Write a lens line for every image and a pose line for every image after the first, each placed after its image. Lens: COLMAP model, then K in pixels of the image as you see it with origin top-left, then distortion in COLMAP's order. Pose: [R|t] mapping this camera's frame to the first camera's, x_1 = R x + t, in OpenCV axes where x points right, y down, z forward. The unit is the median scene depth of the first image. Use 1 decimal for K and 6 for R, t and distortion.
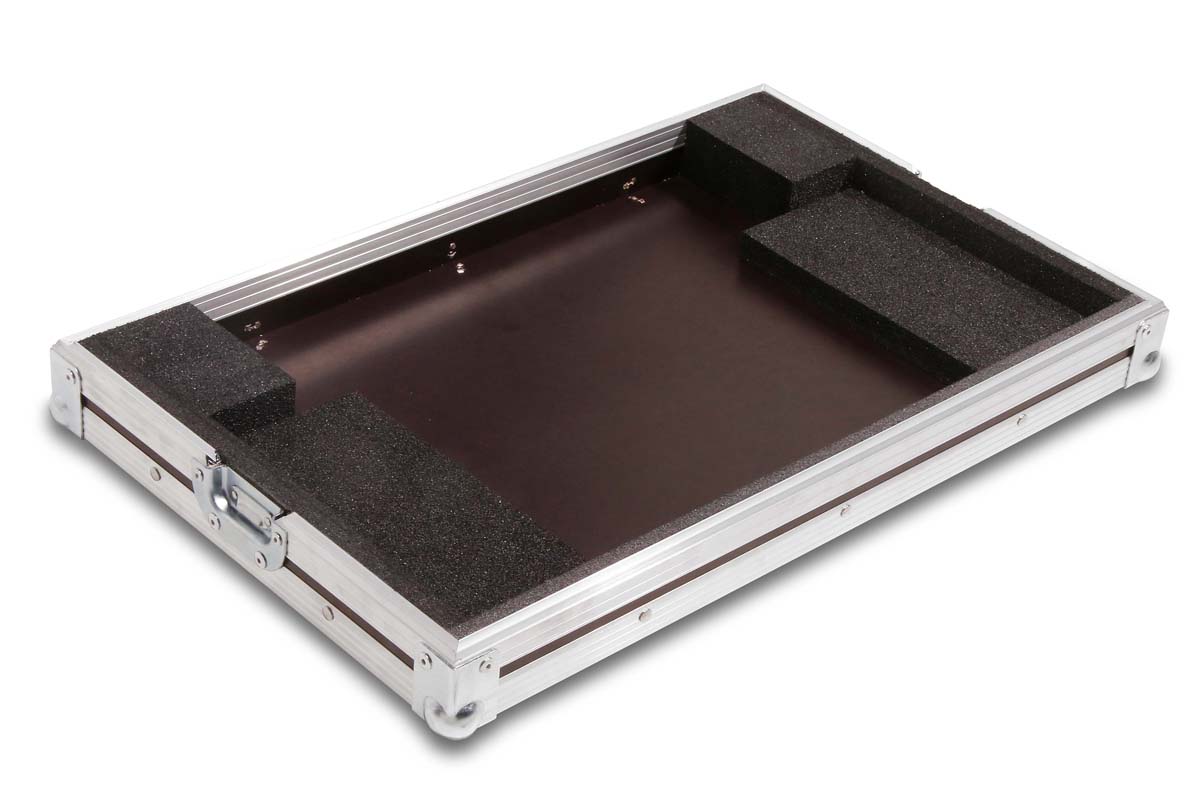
lens RADIAL K [[2558.2, 0, 600.0], [0, 2558.2, 400.0], [0, 0, 1]] dist [0.105499, 0.142866]
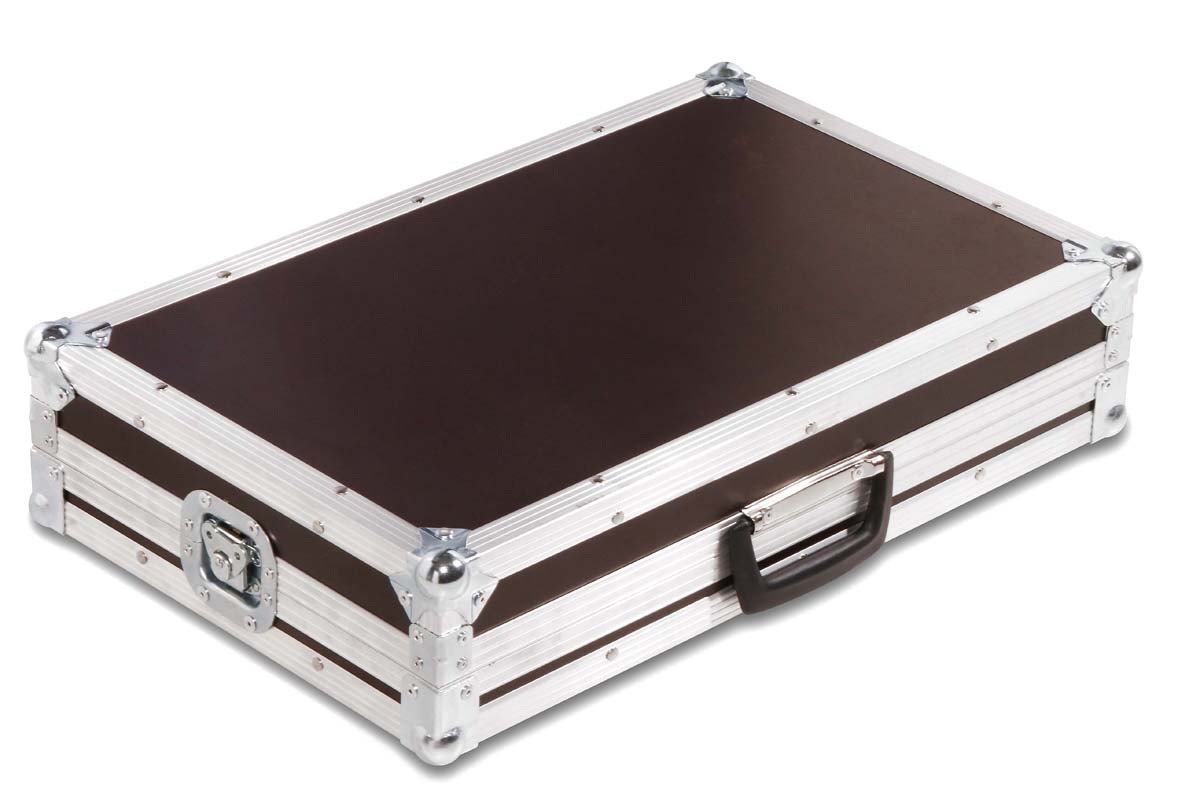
lens RADIAL K [[4494.7, 0, 600.0], [0, 4494.7, 400.0], [0, 0, 1]] dist [1.610362, 1.684372]
pose [[0.998572, -0.052409, -0.010401, 0.036934], [0.051367, 0.995216, -0.083107, 0.131673], [0.014707, 0.082454, 0.996486, -0.878471]]
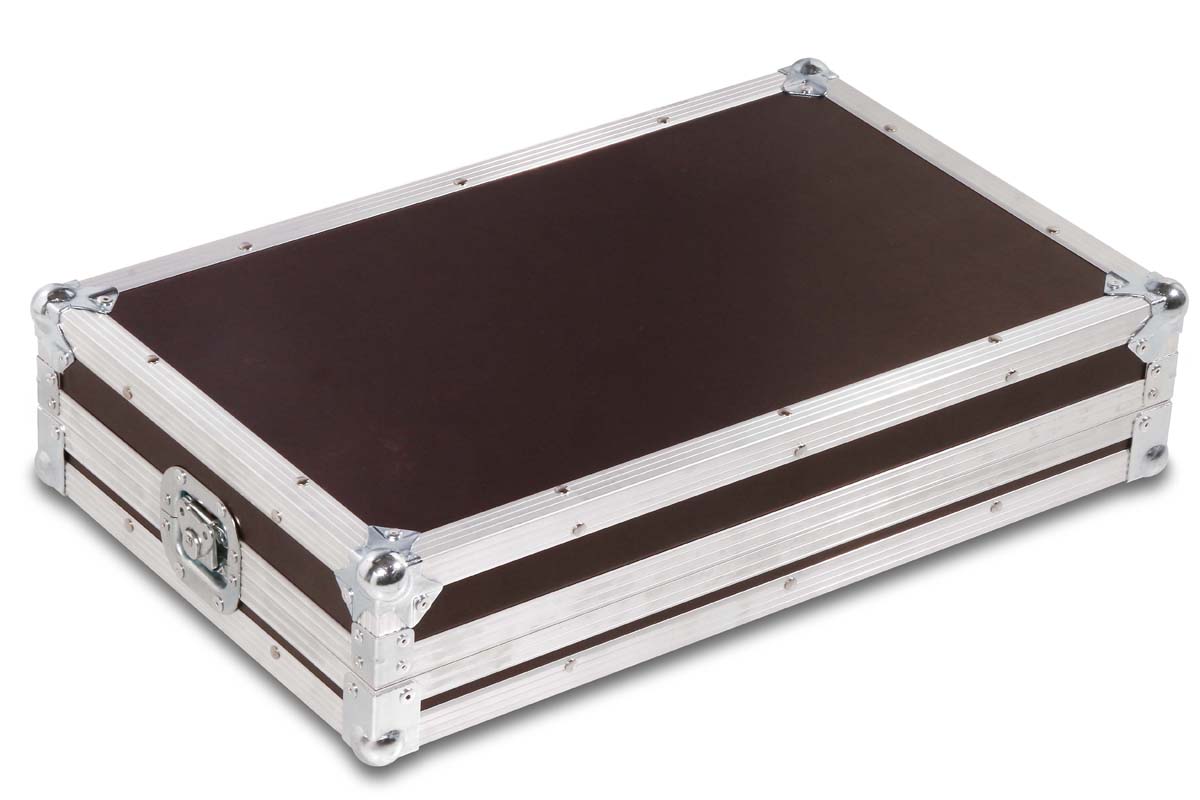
lens RADIAL K [[4494.7, 0, 600.0], [0, 4494.7, 400.0], [0, 0, 1]] dist [1.610362, 1.684372]
pose [[0.990387, 0.025193, -0.136012, 0.272739], [-0.033139, 0.997854, -0.056476, 0.077543], [0.134297, 0.060440, 0.989096, -0.833252]]
